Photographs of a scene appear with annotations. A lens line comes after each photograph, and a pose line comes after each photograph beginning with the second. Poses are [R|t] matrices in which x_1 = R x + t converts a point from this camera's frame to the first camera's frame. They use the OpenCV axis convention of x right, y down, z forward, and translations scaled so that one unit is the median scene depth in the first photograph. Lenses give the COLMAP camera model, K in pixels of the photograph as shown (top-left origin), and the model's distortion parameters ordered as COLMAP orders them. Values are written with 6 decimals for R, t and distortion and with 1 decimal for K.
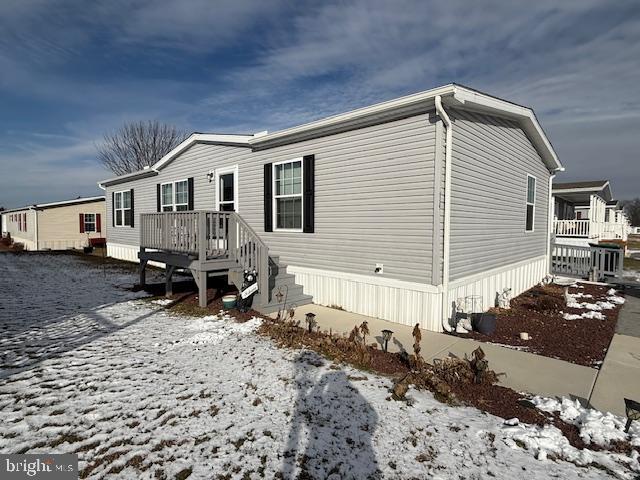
lens RADIAL K [[342.4, 0, 320.0], [0, 342.4, 240.0], [0, 0, 1]] dist [-0.000018, 0.000195]
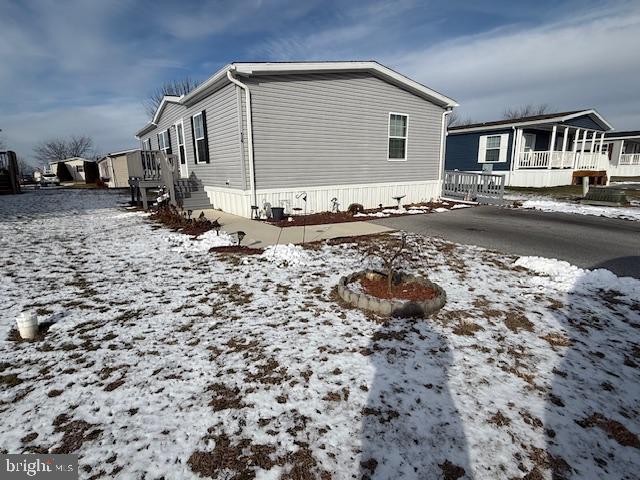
lens RADIAL K [[342.4, 0, 320.0], [0, 342.4, 240.0], [0, 0, 1]] dist [-0.000018, 0.000195]
pose [[0.977865, 0.020891, -0.208192, 0.732826], [0.012224, 0.987600, 0.156513, 0.081423], [0.208881, -0.155594, 0.965484, -0.400433]]
